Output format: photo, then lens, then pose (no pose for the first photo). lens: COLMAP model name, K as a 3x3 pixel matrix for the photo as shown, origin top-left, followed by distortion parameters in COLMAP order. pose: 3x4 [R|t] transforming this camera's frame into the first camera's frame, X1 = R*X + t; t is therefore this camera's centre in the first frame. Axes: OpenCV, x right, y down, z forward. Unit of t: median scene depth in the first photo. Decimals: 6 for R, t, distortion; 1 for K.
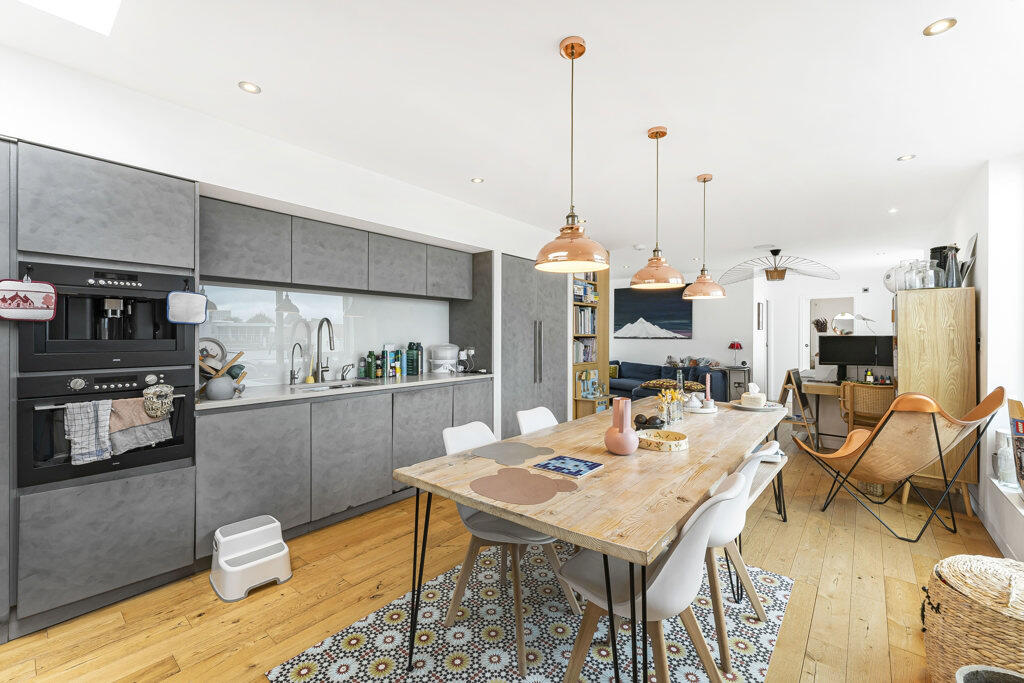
lens RADIAL K [[418.6, 0, 512.0], [0, 418.6, 341.5], [0, 0, 1]] dist [0.008811, -0.000007]
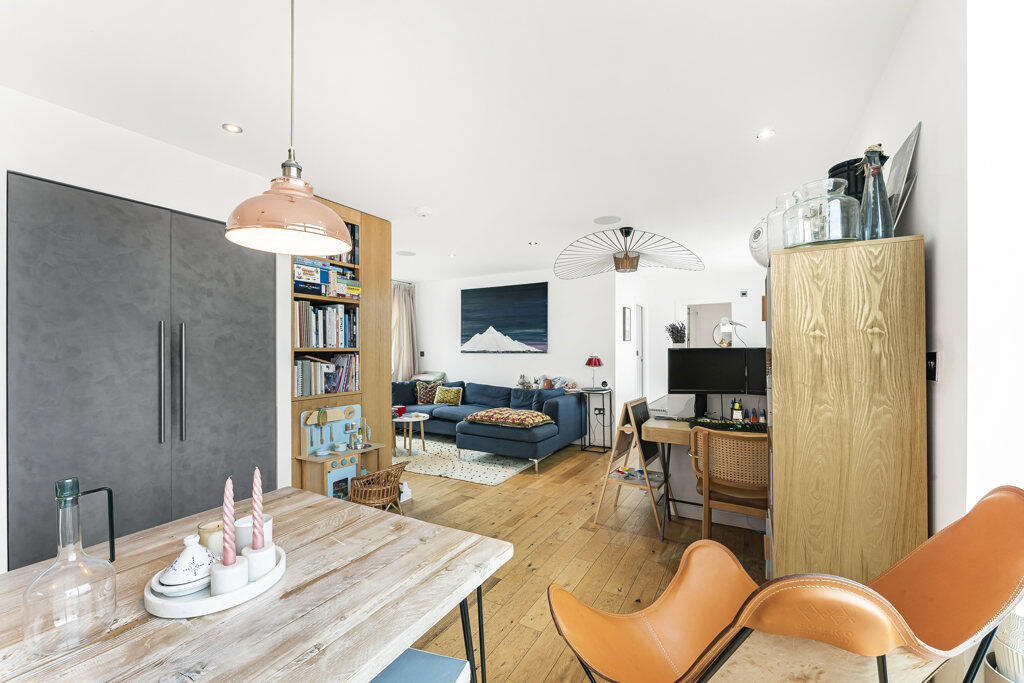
lens RADIAL K [[408.0, 0, 511.6], [0, 408.0, 356.9], [0, 0, 1]] dist [-0.000417, -0.000068]
pose [[0.987107, -0.009343, 0.159789, 0.351762], [0.008541, 0.999947, 0.005701, -0.005564], [-0.159834, -0.004263, 0.987135, 0.378160]]
